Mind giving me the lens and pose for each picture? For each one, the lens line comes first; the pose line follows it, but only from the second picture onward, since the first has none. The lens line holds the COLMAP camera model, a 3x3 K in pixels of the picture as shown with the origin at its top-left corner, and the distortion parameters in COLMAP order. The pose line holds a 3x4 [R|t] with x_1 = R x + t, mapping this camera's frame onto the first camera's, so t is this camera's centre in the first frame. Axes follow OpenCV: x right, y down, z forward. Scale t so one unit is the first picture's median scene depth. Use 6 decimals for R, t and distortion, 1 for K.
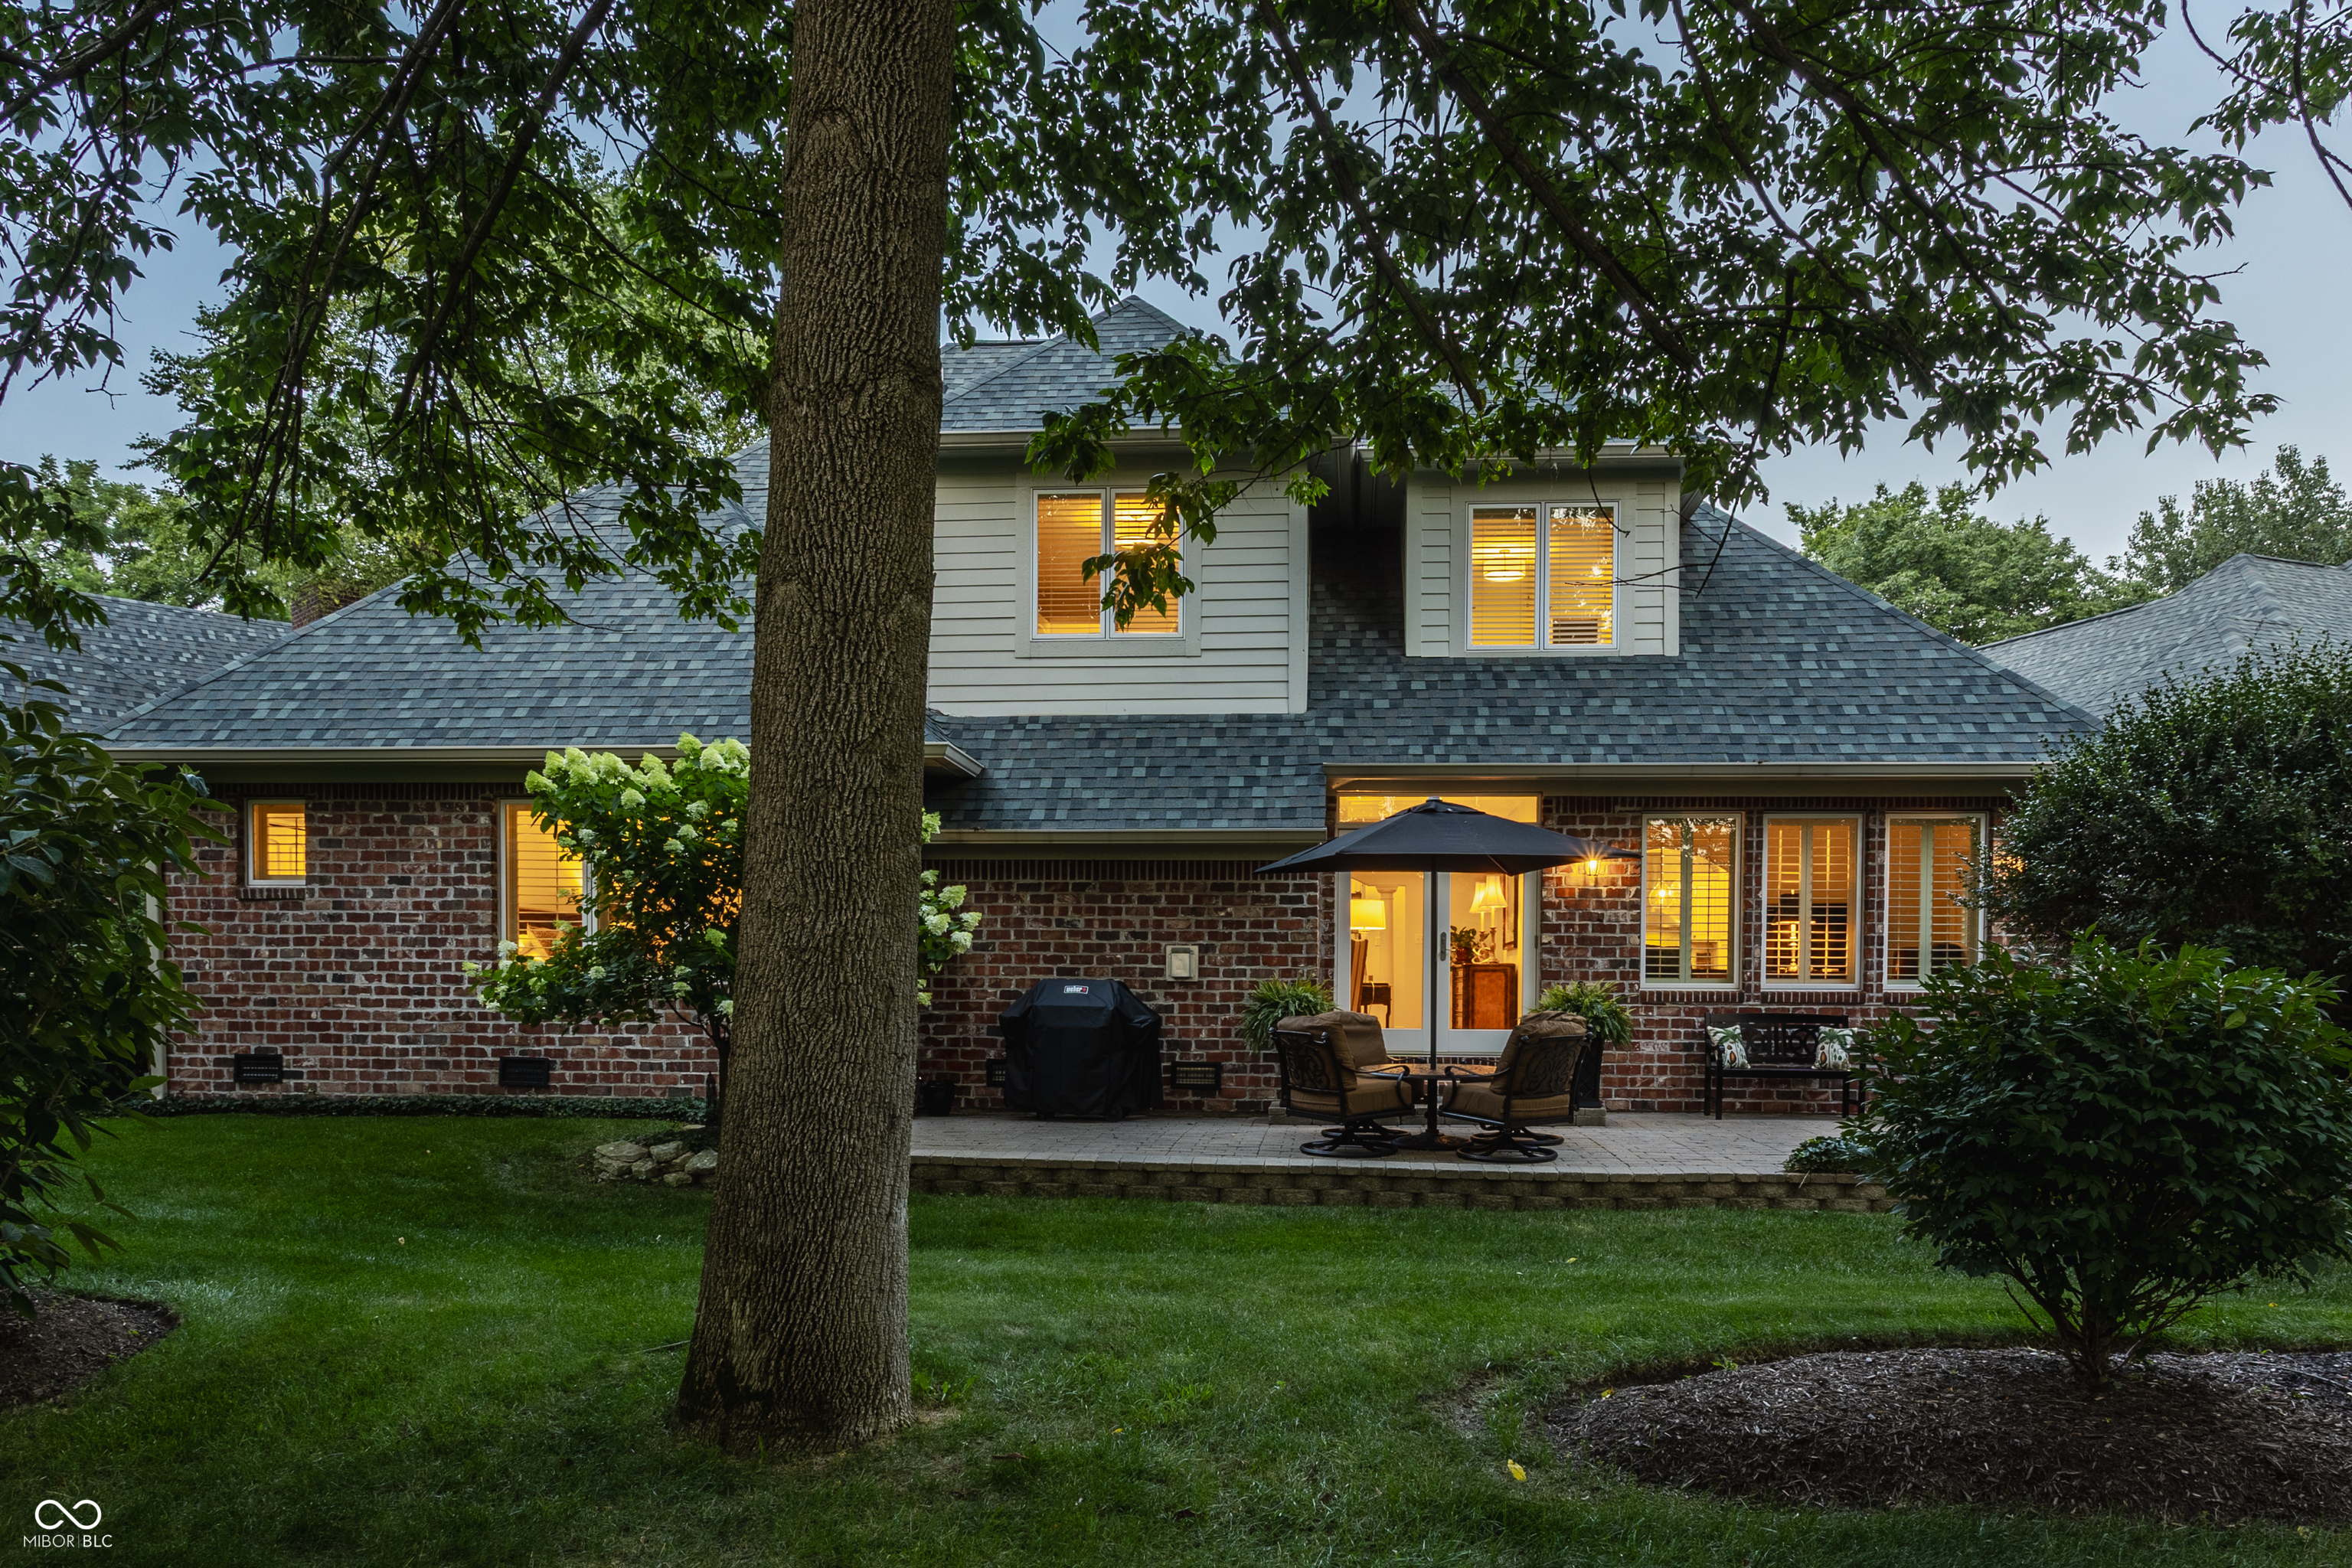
lens RADIAL K [[1593.7, 0, 1220.4], [0, 1593.7, 1037.5], [0, 0, 1]] dist [-0.018506, 0.022805]
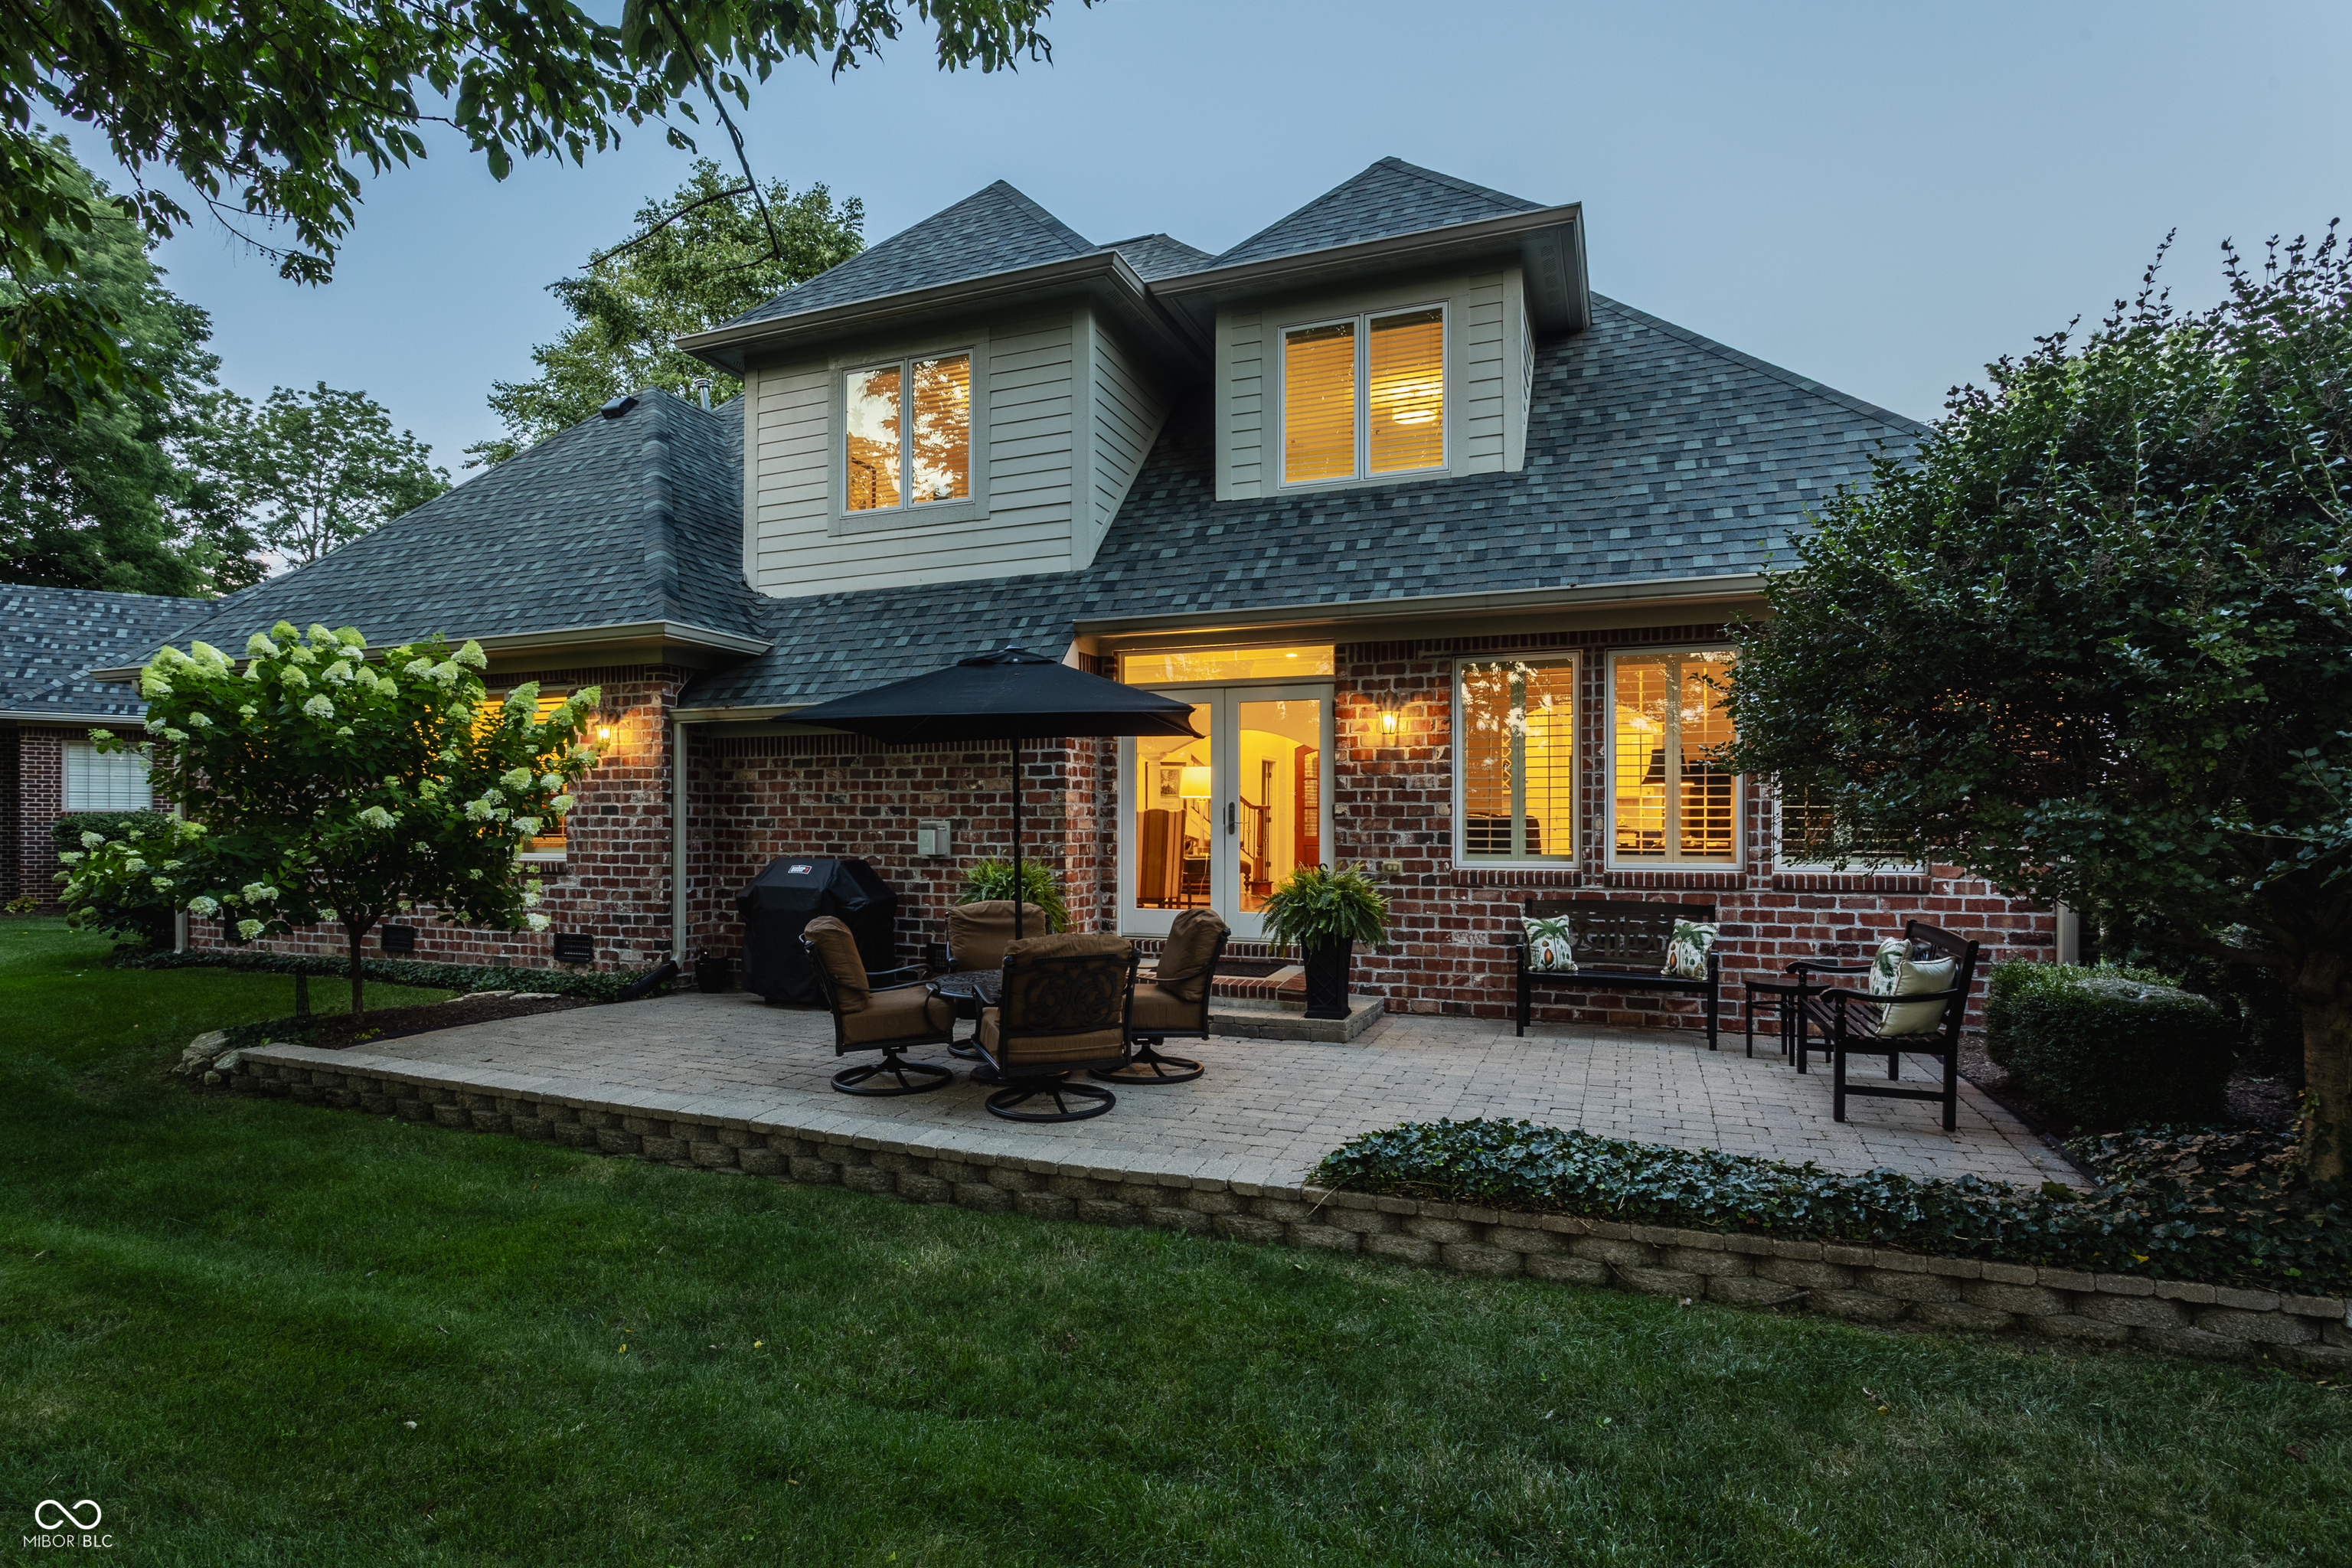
lens RADIAL K [[1219.6, 0, 1116.9], [0, 1219.6, 827.8], [0, 0, 1]] dist [-0.025167, 0.021769]
pose [[0.946848, -0.005185, -0.321639, 0.307987], [-0.004950, 0.999517, -0.030687, -0.031732], [0.321643, 0.030648, 0.946365, 0.346752]]
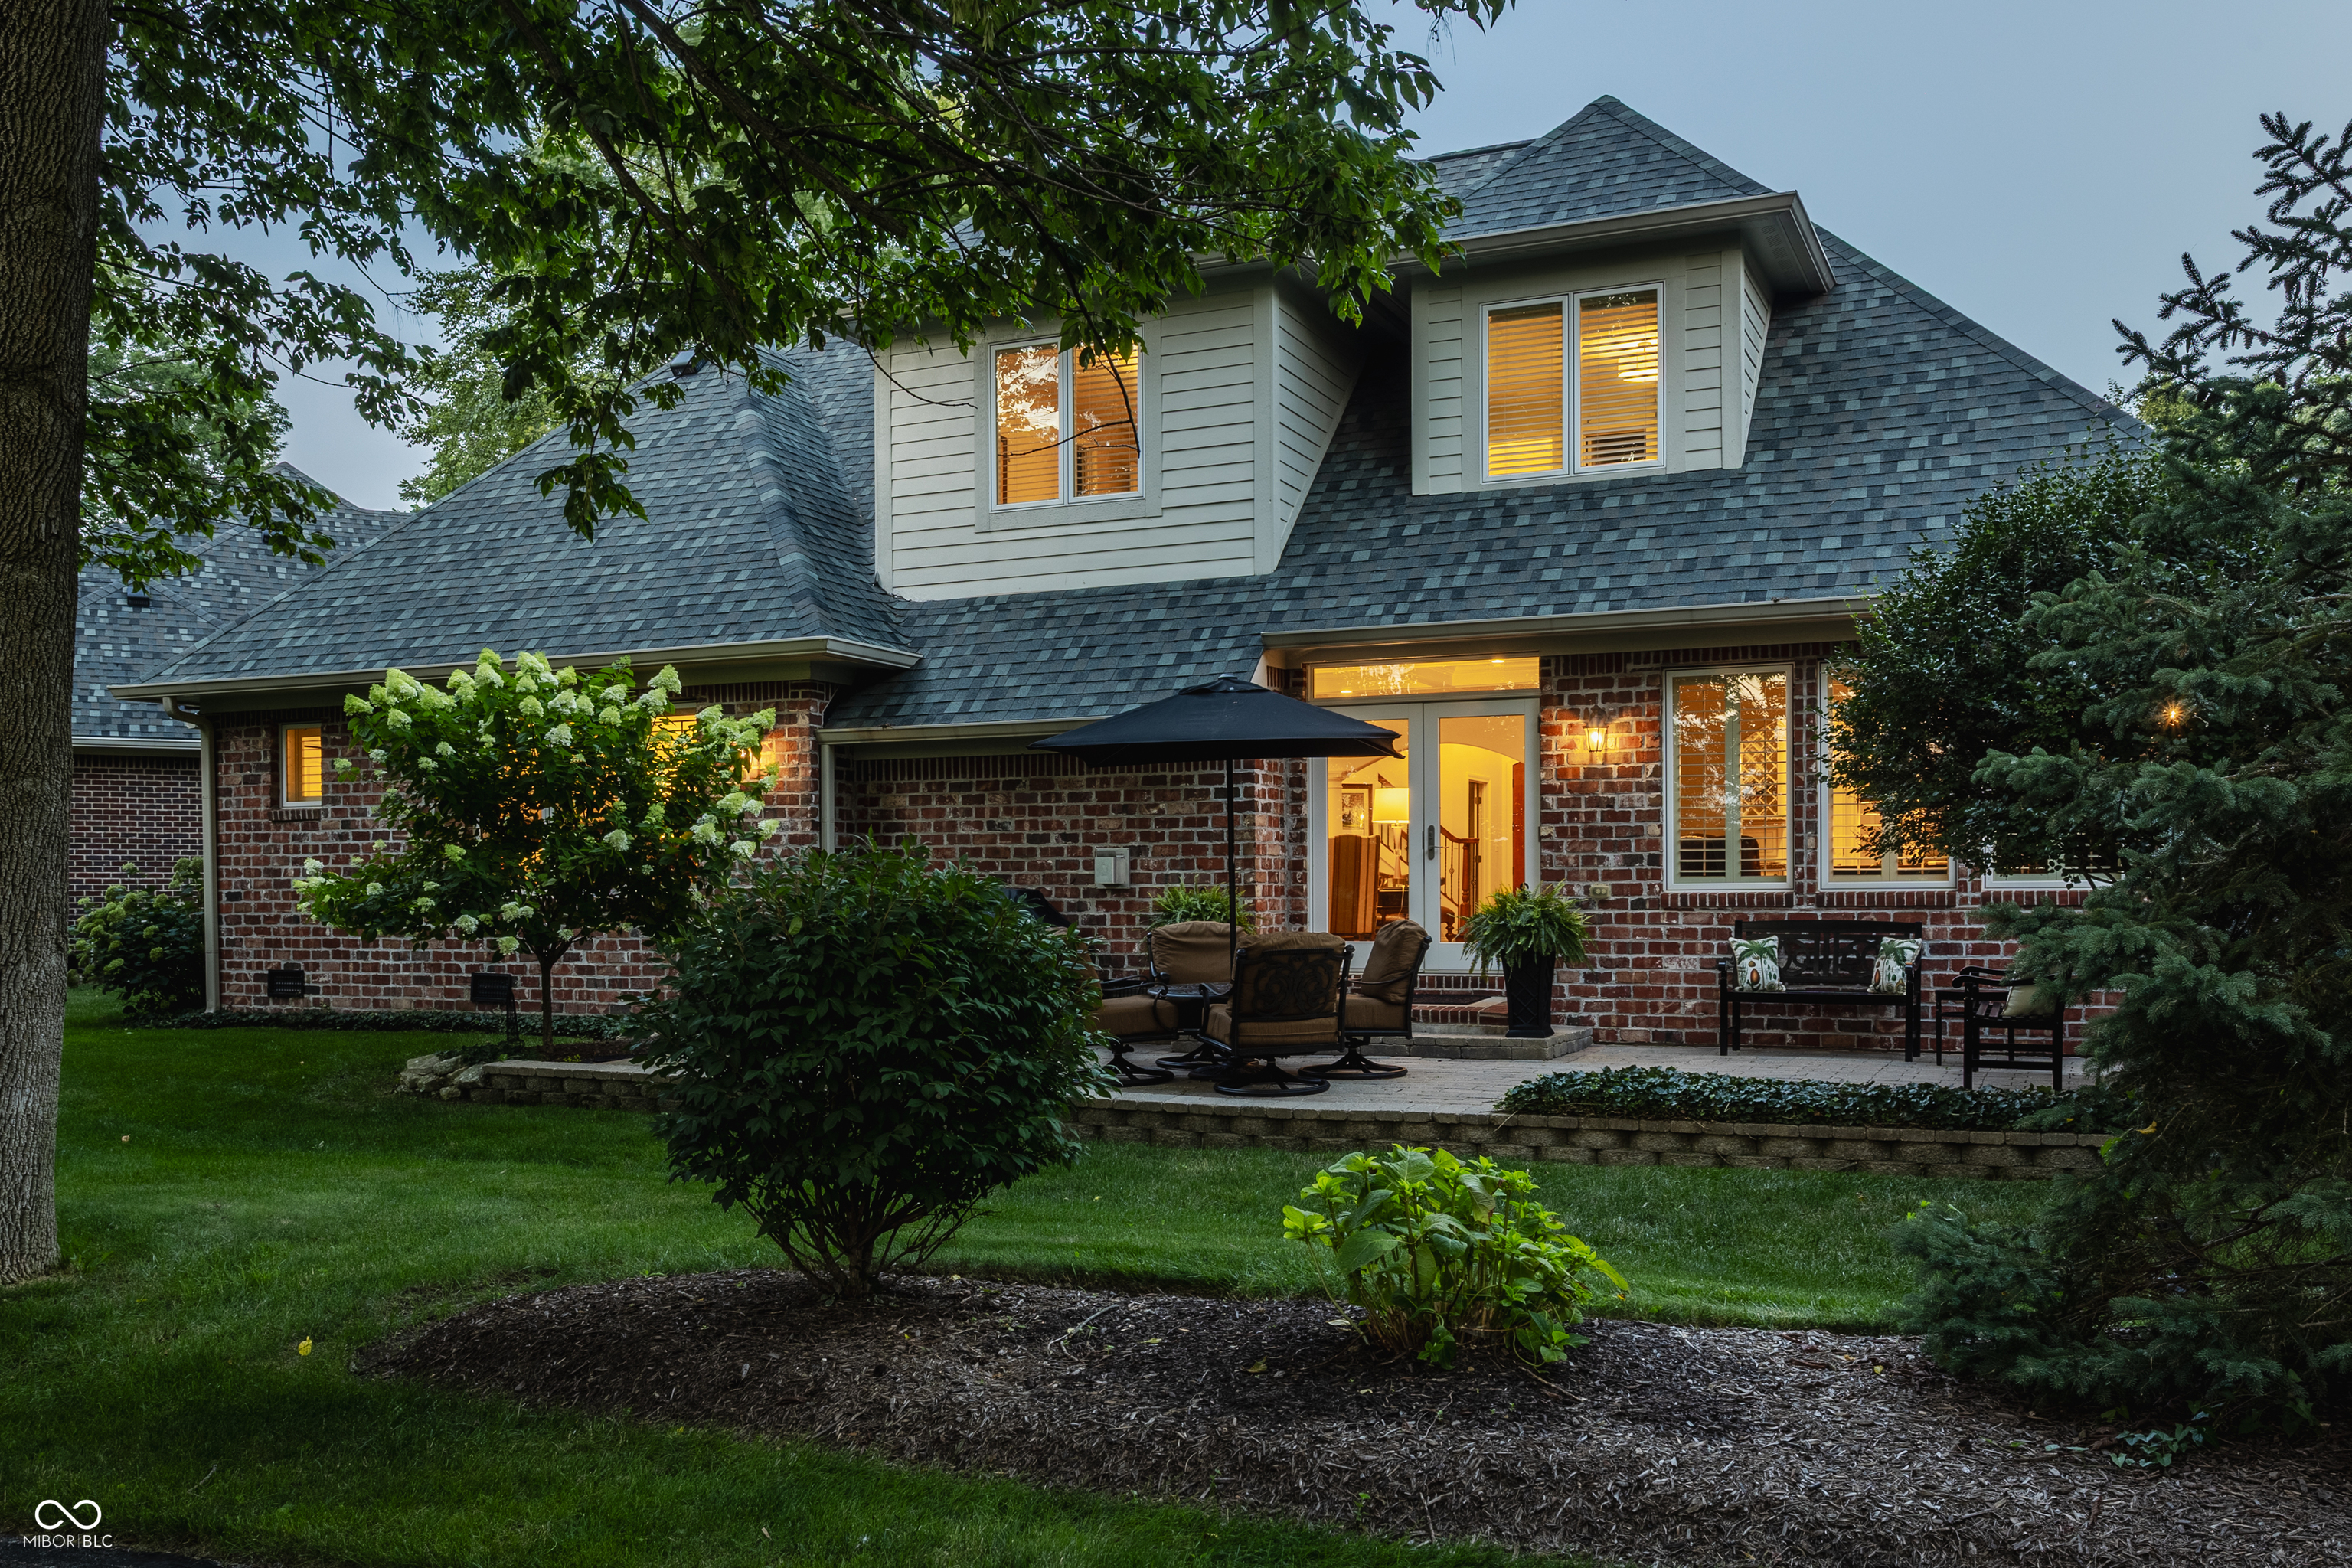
lens RADIAL K [[2008.6, 0, 1191.3], [0, 2008.6, 922.4], [0, 0, 1]] dist [-0.003859, 0.001805]
pose [[0.939077, -0.006696, -0.343643, 0.394636], [0.000787, 0.999850, -0.017329, 0.002571], [0.343707, 0.016003, 0.938940, -0.026439]]
